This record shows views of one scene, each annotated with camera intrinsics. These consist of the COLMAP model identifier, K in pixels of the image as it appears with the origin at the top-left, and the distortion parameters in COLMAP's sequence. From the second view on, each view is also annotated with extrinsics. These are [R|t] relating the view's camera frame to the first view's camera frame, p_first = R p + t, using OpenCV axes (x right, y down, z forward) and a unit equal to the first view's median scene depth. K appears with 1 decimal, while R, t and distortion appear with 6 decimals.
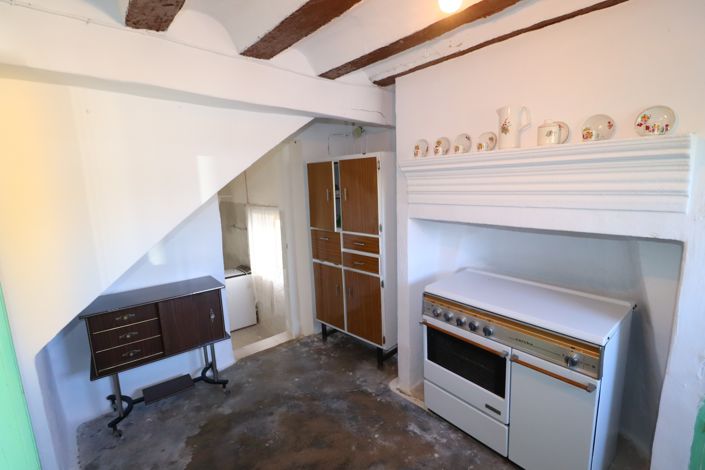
lens RADIAL K [[327.8, 0, 355.9], [0, 327.8, 231.7], [0, 0, 1]] dist [0.001648, -0.013051]
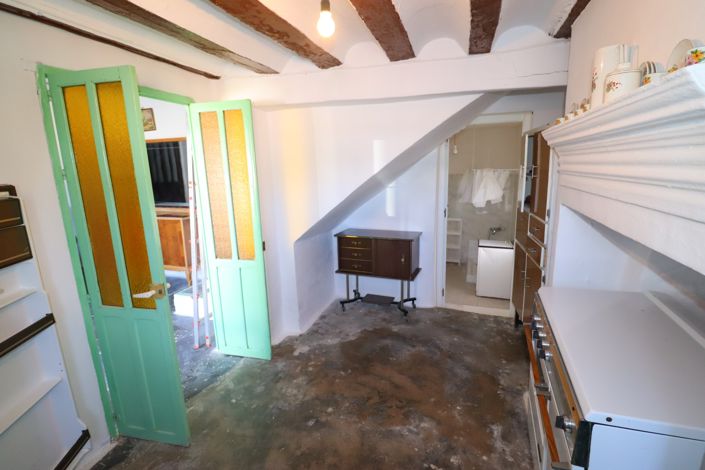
lens RADIAL K [[327.8, 0, 355.9], [0, 327.8, 231.7], [0, 0, 1]] dist [0.001648, -0.013051]
pose [[0.497815, 0.194804, -0.845122, 0.599446], [-0.123227, 0.980449, 0.153411, -0.036892], [0.858484, 0.027772, 0.512087, 0.157957]]
